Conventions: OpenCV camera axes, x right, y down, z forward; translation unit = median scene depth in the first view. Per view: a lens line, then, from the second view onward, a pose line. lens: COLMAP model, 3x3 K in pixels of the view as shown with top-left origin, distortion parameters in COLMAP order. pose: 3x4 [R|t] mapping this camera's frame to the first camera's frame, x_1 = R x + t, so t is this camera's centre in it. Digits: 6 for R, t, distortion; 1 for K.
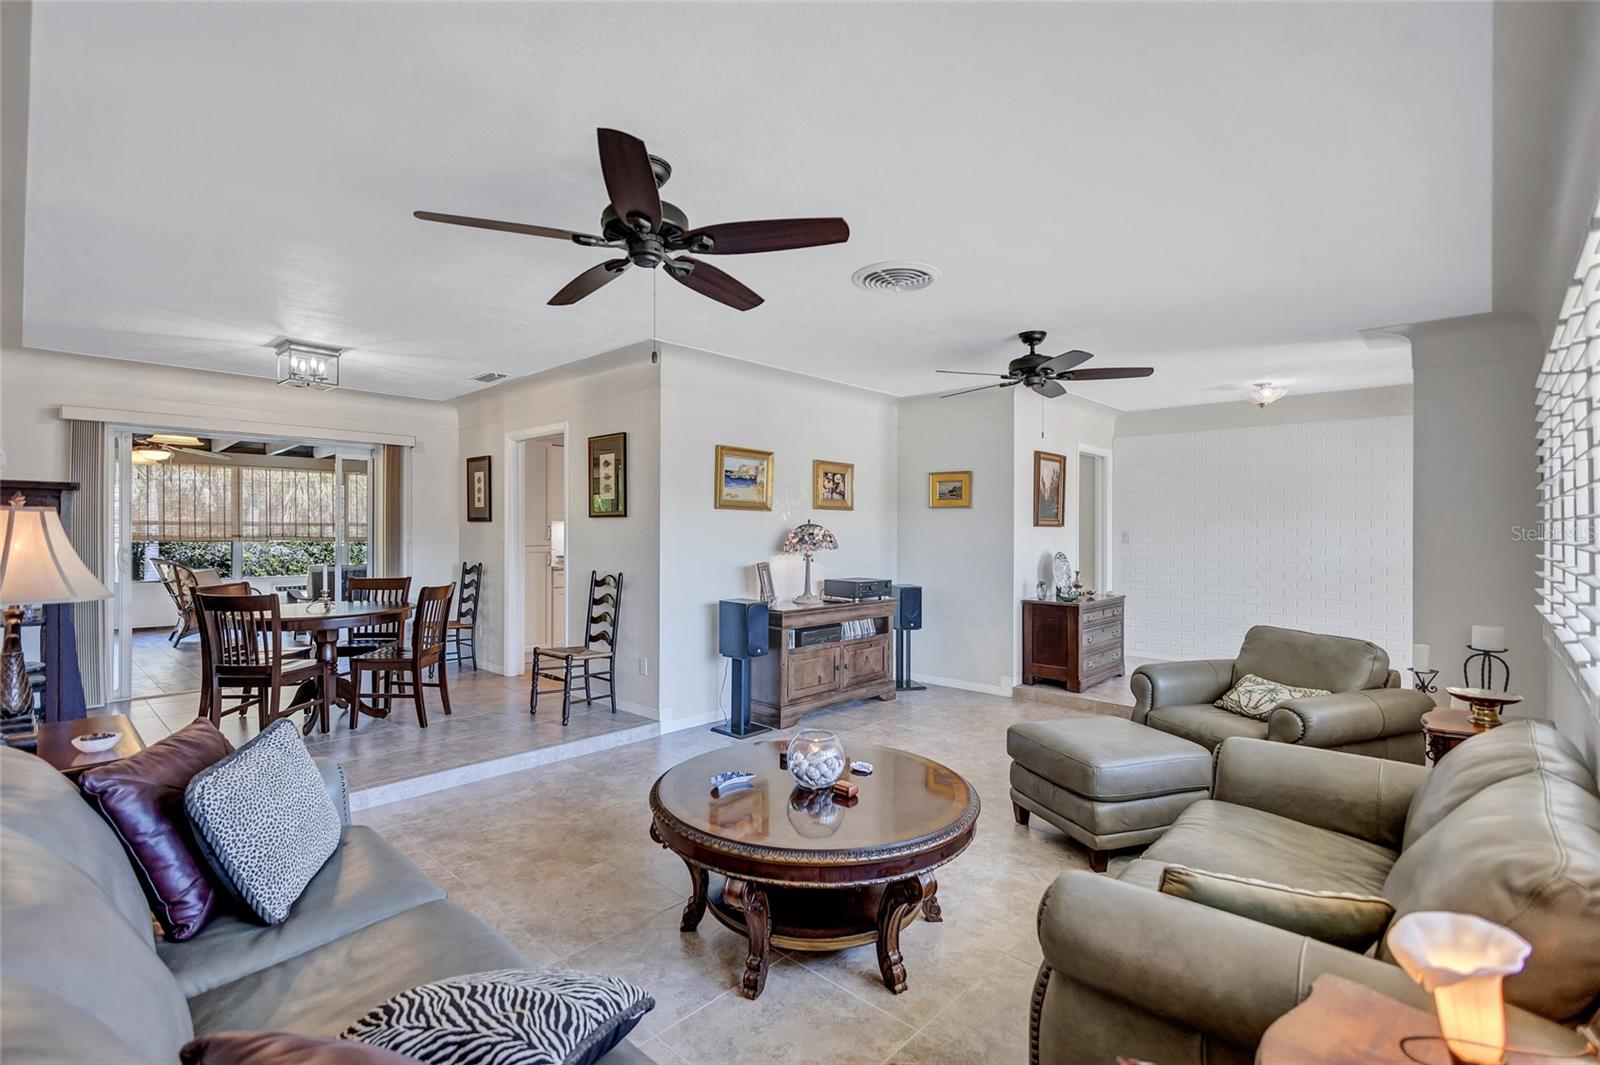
lens RADIAL K [[744.6, 0, 800.0], [0, 744.6, 532.5], [0, 0, 1]] dist [0.001069, 0.000030]
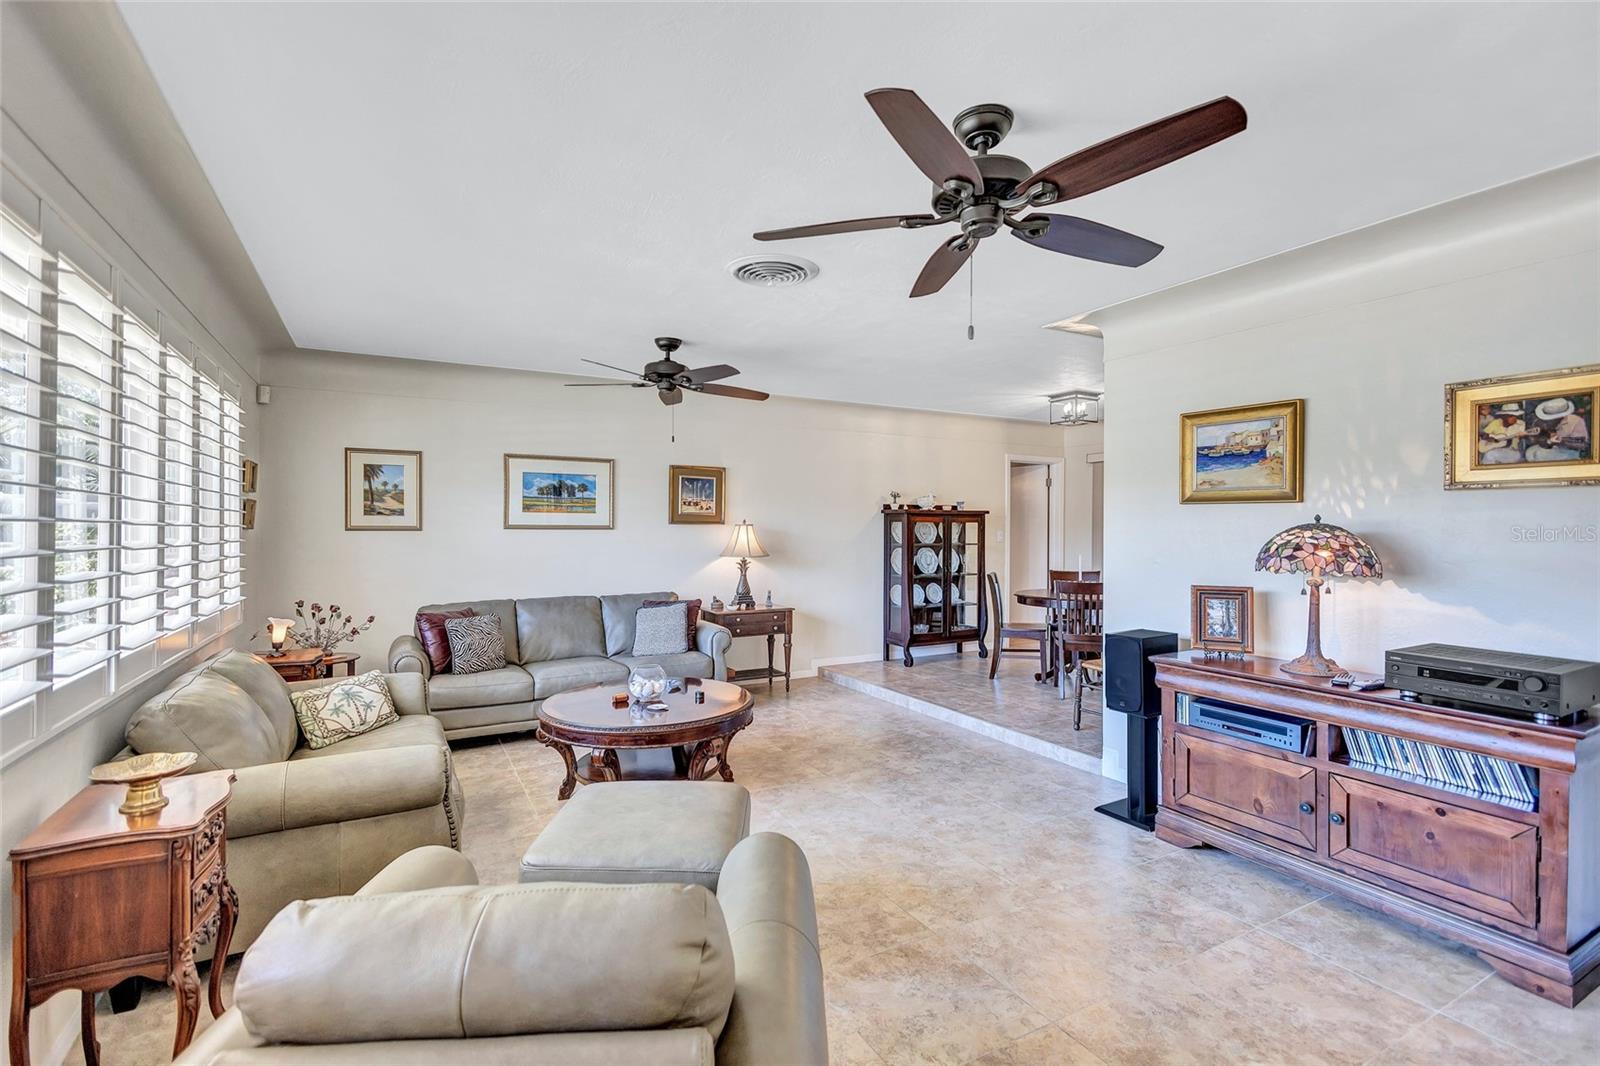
lens RADIAL K [[735.5, 0, 798.5], [0, 735.5, 532.3], [0, 0, 1]] dist [0.008598, -0.000996]
pose [[-0.315191, 0.001388, -0.949027, 0.658641], [-0.007478, 0.999964, 0.003946, -0.005029], [0.948999, 0.008341, -0.315169, 0.858050]]
